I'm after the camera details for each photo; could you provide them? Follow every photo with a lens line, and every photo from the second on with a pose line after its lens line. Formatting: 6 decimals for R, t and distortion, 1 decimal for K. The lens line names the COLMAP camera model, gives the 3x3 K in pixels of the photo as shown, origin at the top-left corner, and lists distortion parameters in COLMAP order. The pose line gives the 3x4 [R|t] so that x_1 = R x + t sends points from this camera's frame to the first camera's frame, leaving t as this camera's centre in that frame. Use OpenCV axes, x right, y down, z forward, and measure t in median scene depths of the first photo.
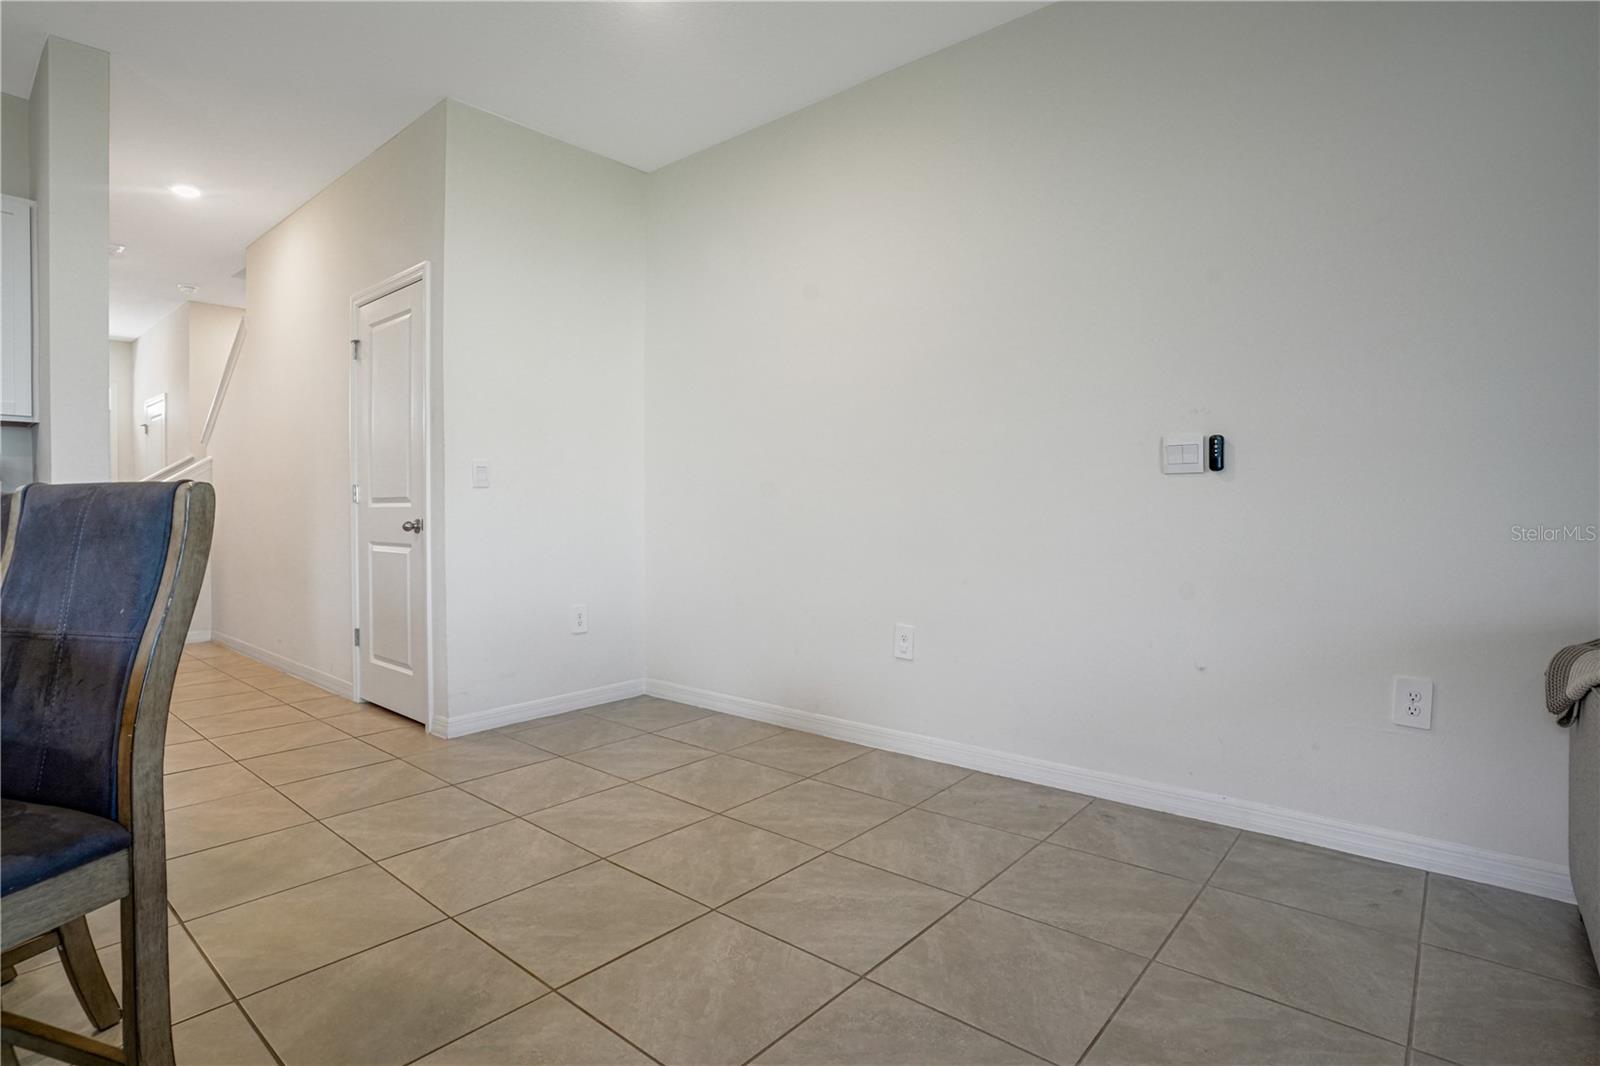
lens RADIAL K [[806.1, 0, 771.1], [0, 806.1, 529.1], [0, 0, 1]] dist [-0.066752, 0.021945]
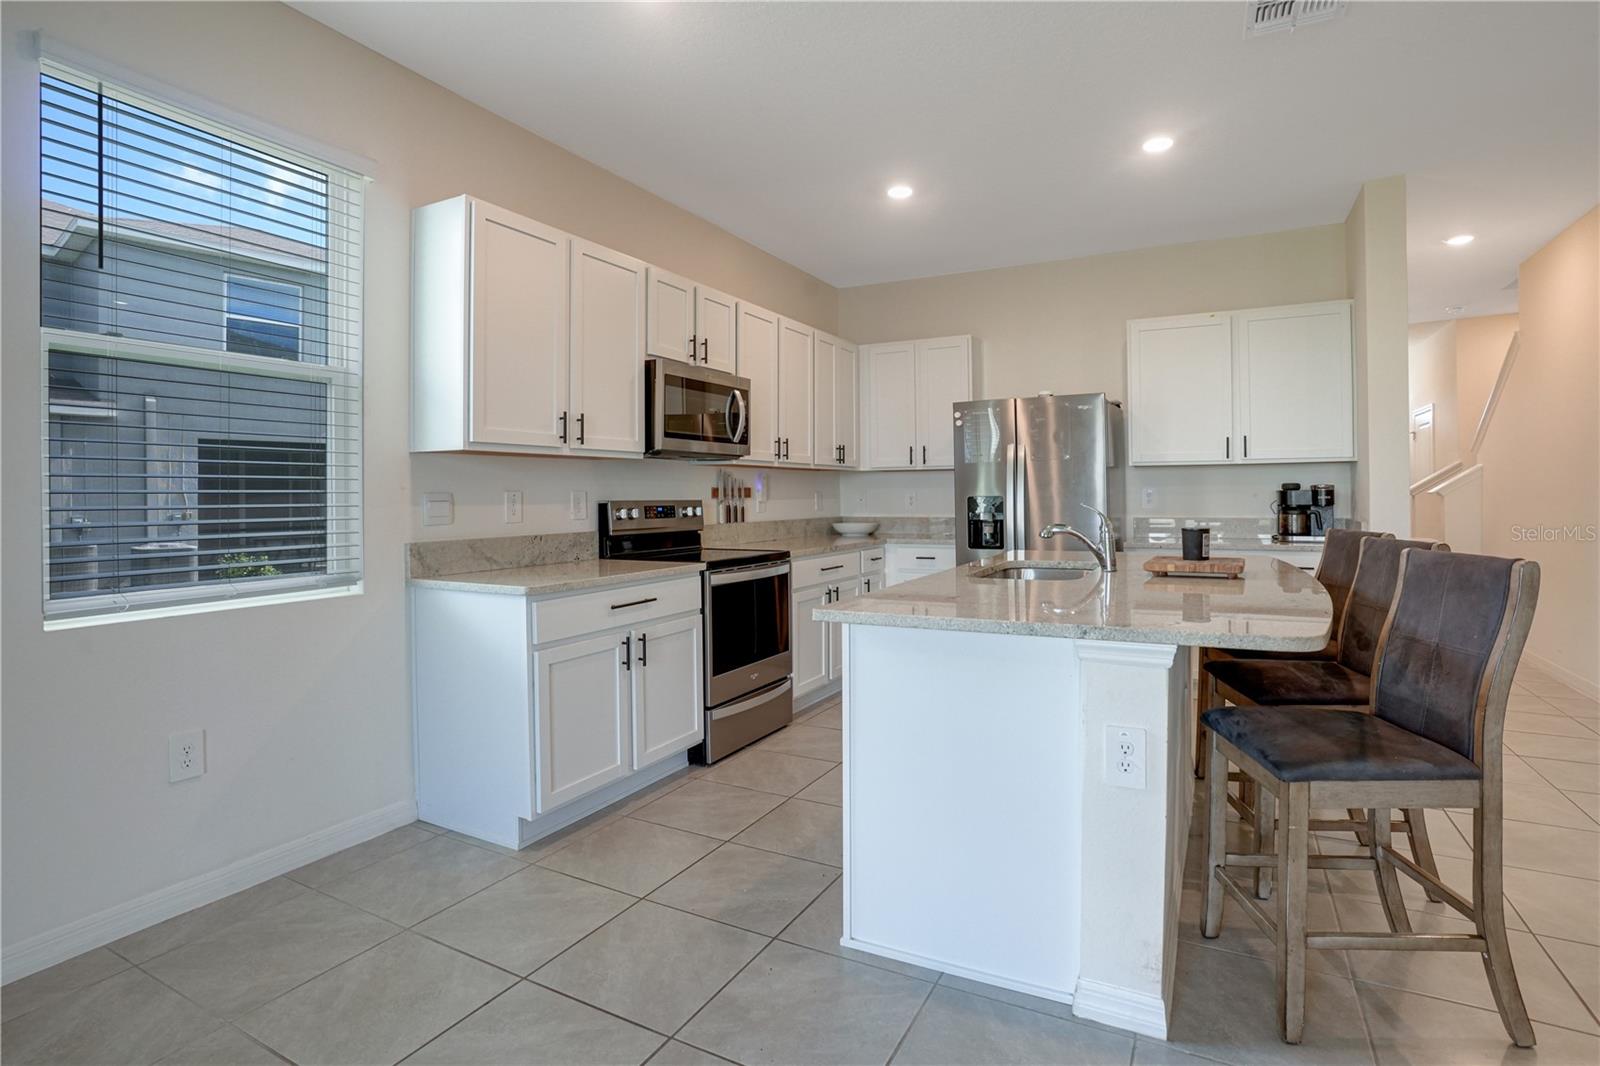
lens RADIAL K [[806.1, 0, 797.1], [0, 806.1, 475.5], [0, 0, 1]] dist [-0.066752, 0.021945]
pose [[0.243488, -0.016638, -0.969761, 0.414571], [-0.016867, 0.999629, -0.021385, -0.175918], [0.969757, 0.021564, 0.243117, -0.803517]]
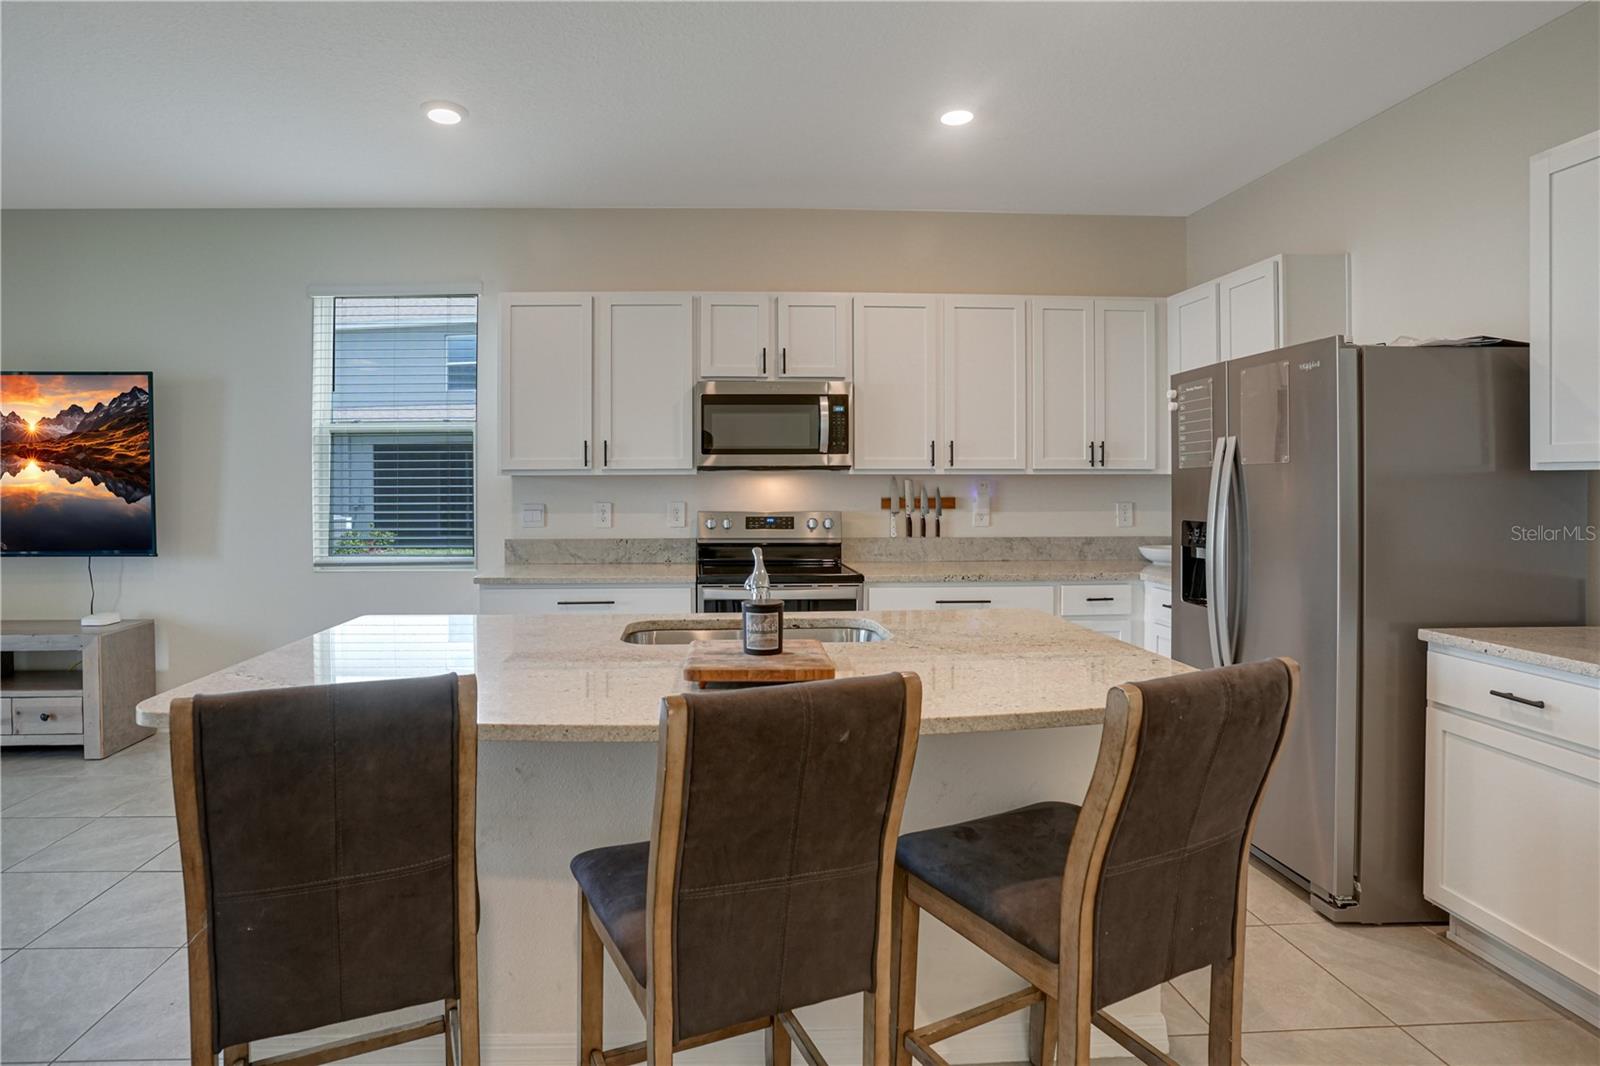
lens RADIAL K [[806.1, 0, 723.4], [0, 806.1, 488.6], [0, 0, 1]] dist [-0.066752, 0.021945]
pose [[-0.720042, 0.014623, -0.693776, -0.481994], [-0.008138, 0.999531, 0.029514, -0.339743], [0.693882, 0.026898, -0.719586, 1.901921]]
